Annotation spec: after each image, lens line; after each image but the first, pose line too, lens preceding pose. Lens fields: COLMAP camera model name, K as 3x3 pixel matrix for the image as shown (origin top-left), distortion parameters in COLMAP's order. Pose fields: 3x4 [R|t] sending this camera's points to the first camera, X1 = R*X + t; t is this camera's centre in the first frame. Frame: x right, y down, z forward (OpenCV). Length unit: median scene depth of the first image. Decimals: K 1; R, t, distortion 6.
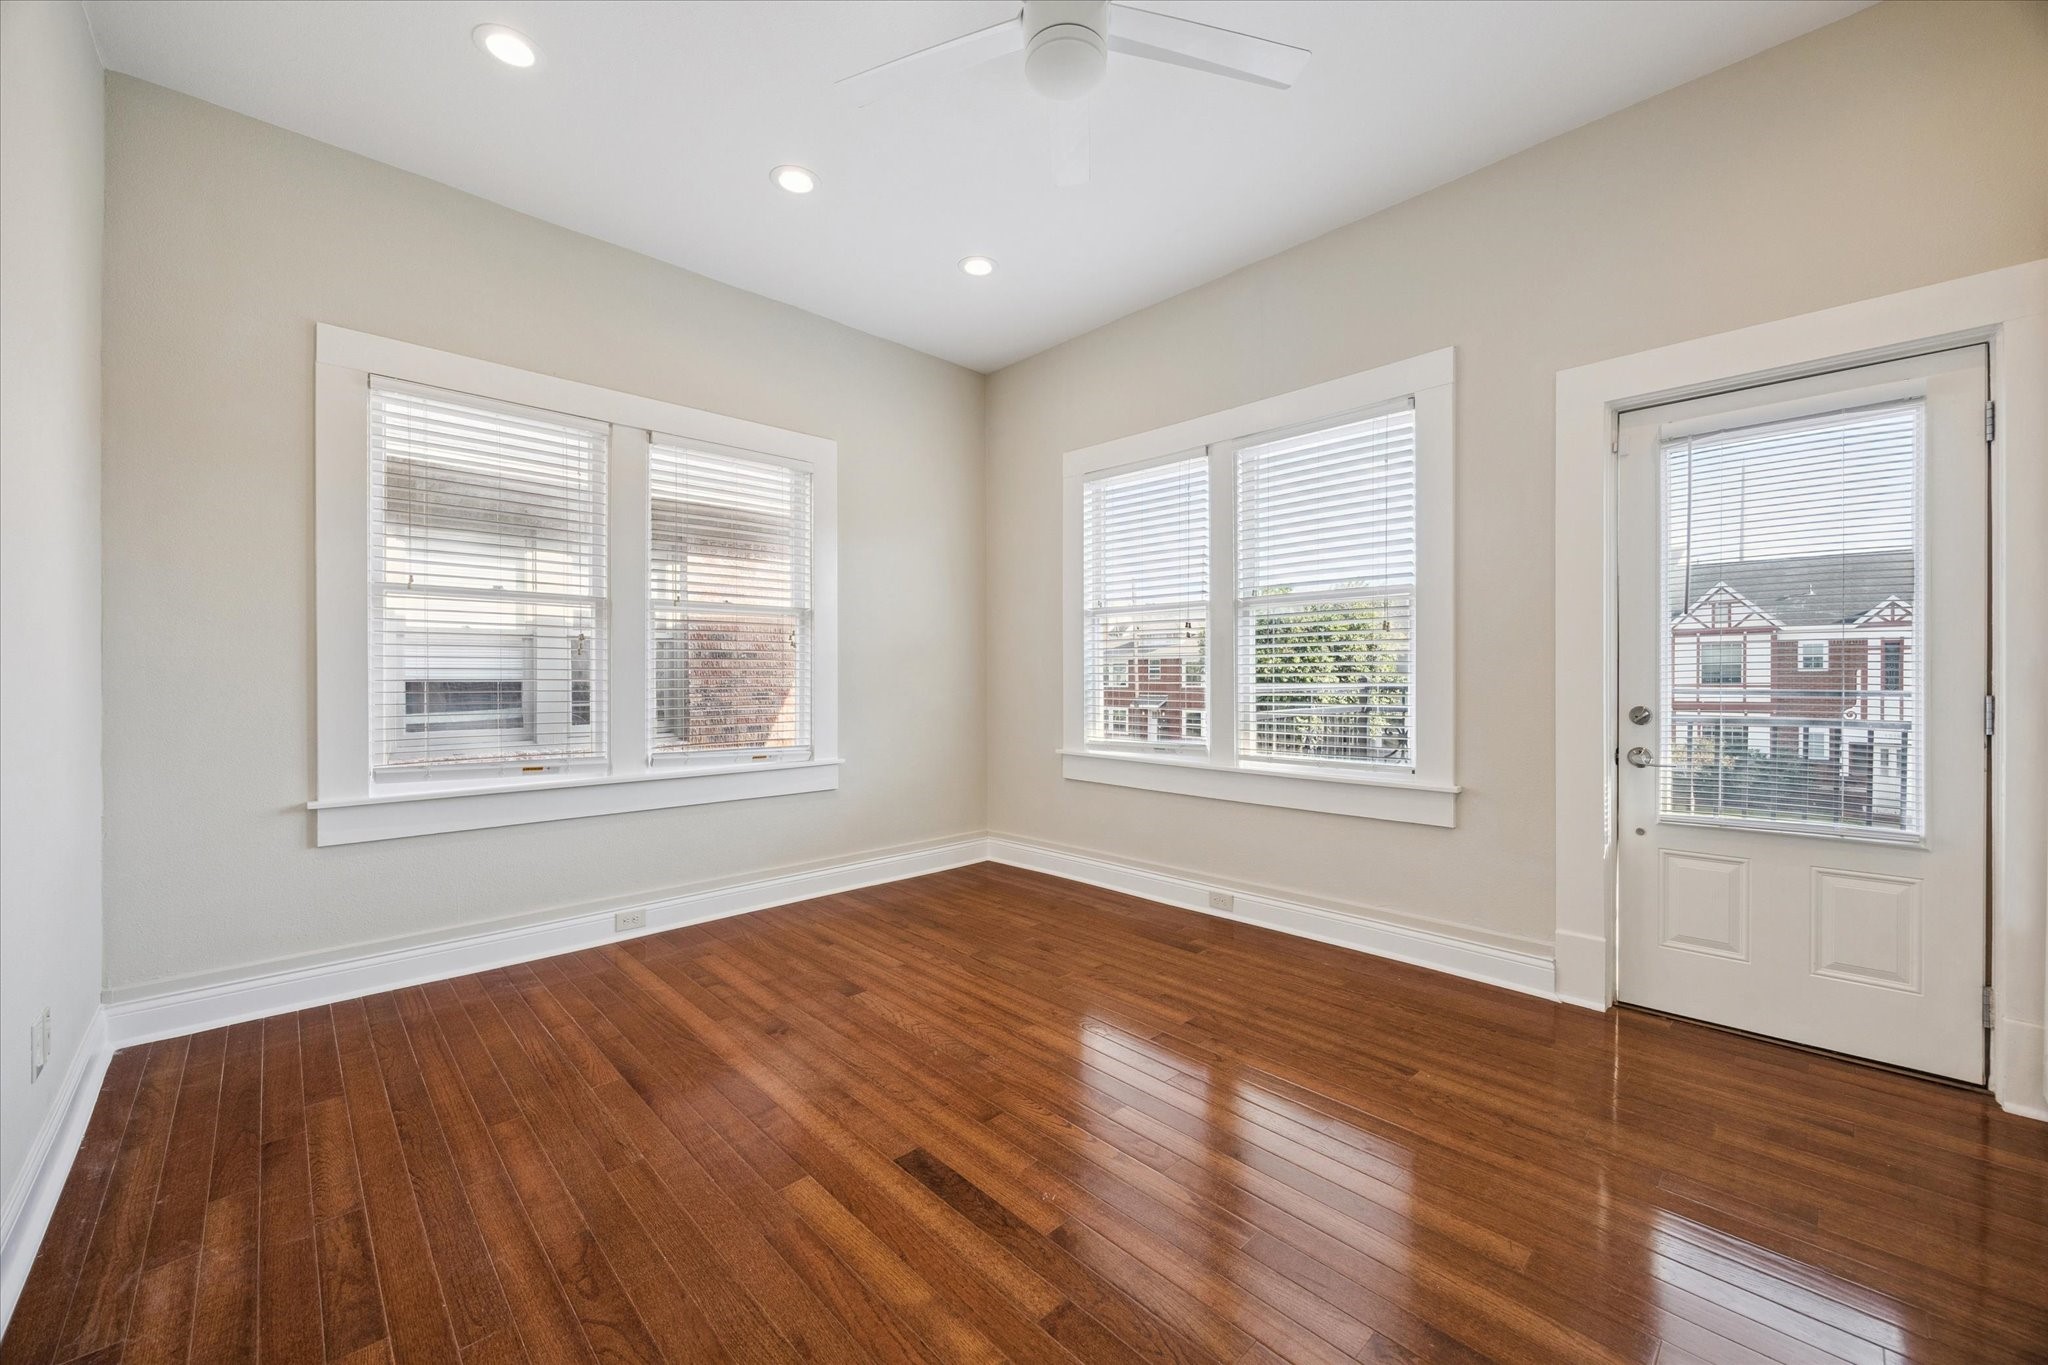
lens RADIAL K [[810.9, 0, 1022.9], [0, 810.9, 679.0], [0, 0, 1]] dist [0.003622, 0.000070]
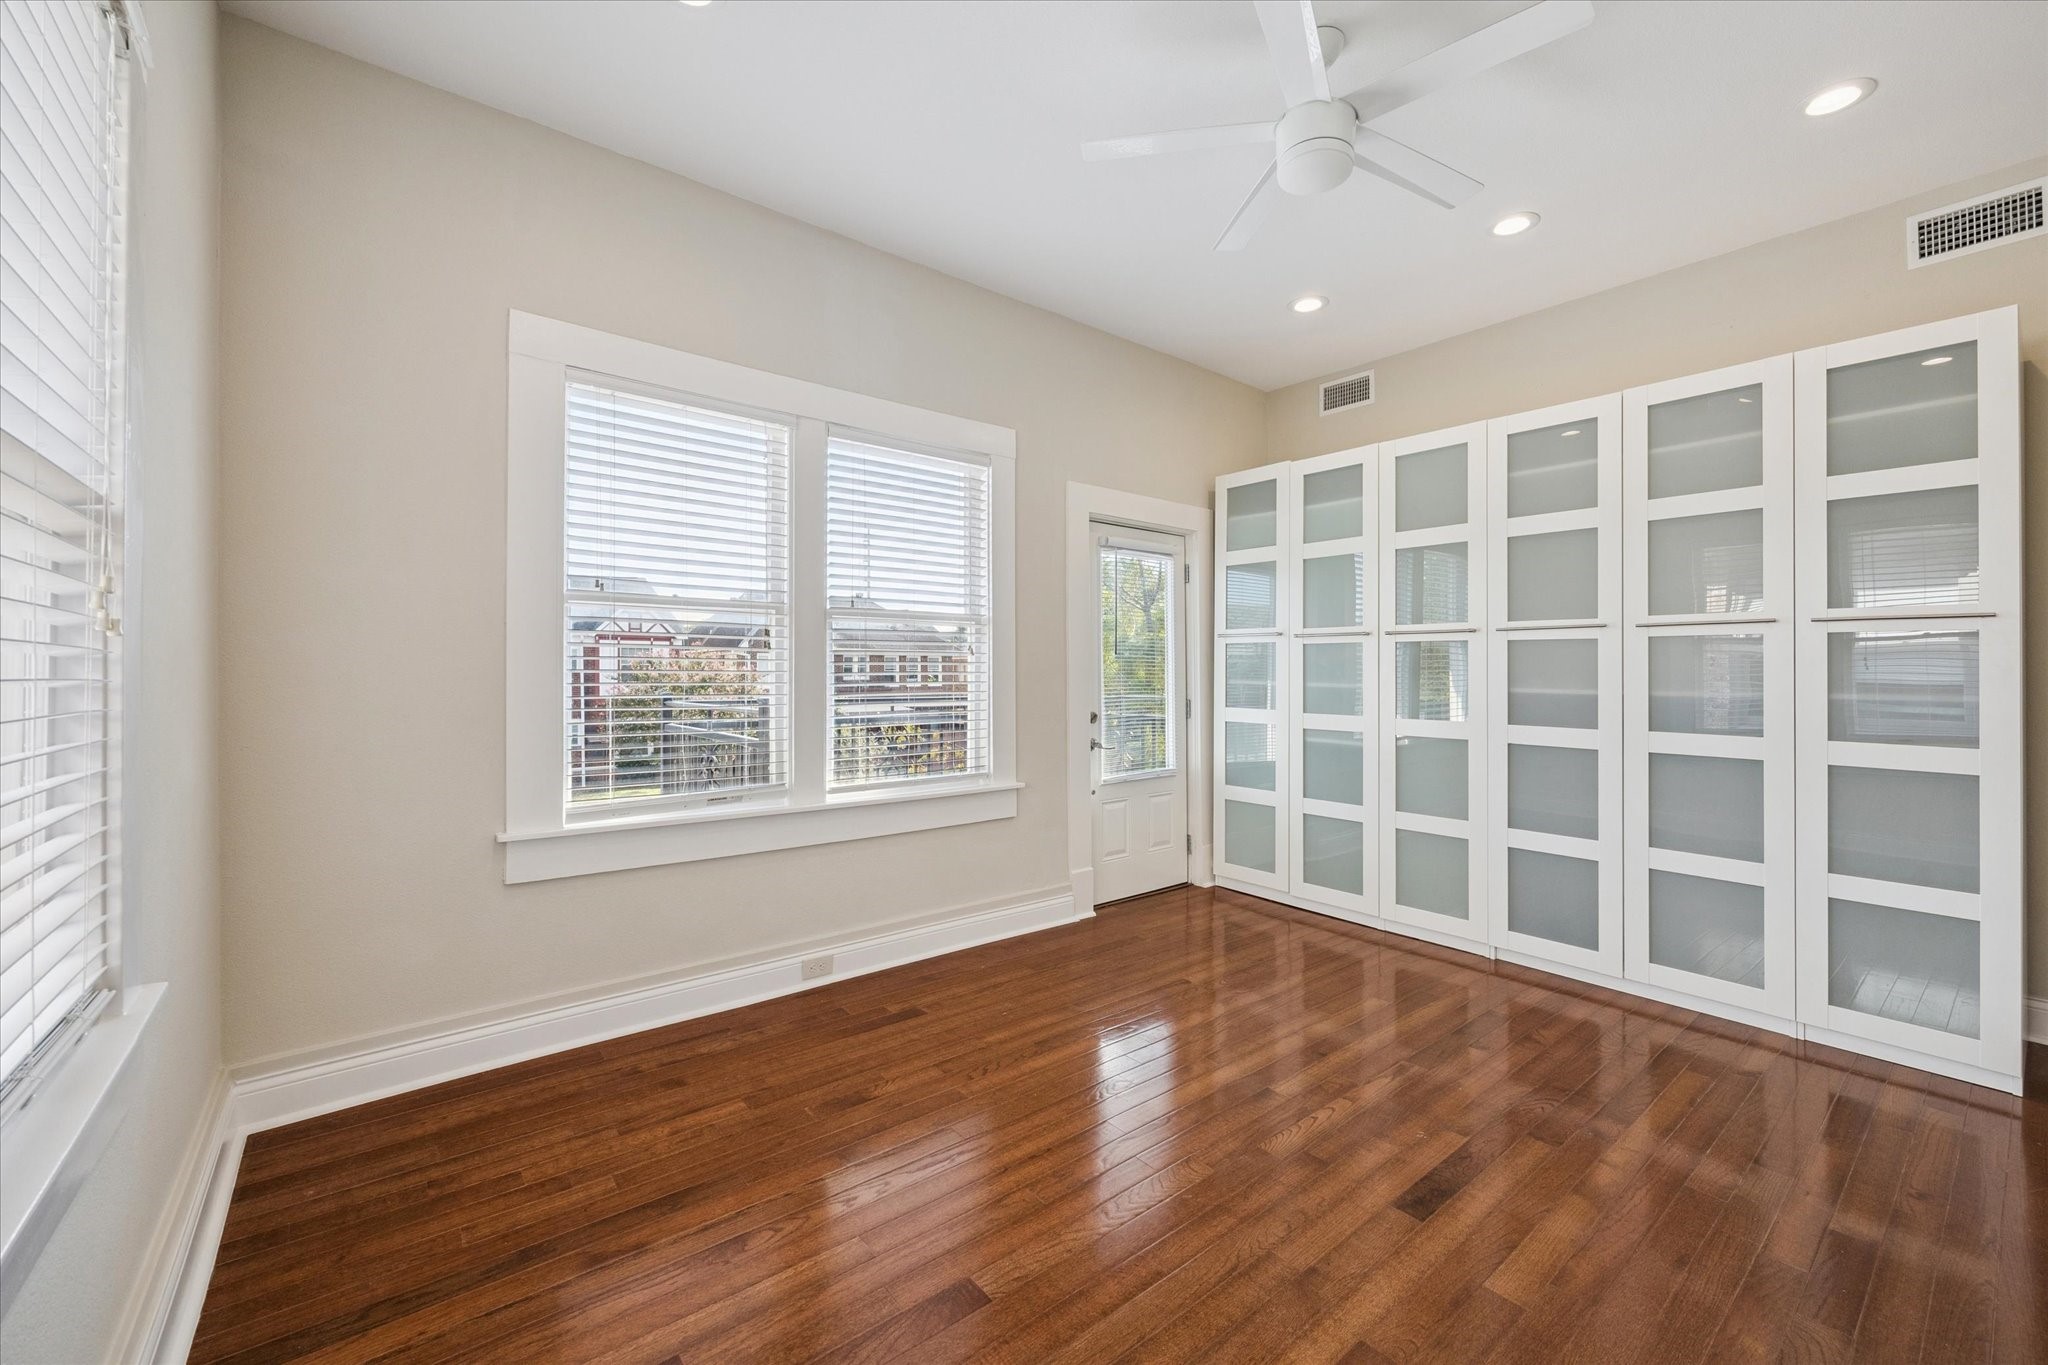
lens RADIAL K [[810.9, 0, 1067.3], [0, 810.9, 668.3], [0, 0, 1]] dist [0.003622, 0.000070]
pose [[0.067400, 0.015833, 0.997600, -0.601106], [0.007503, 0.999838, -0.016375, -0.018426], [-0.997698, 0.008589, 0.067270, 0.717798]]
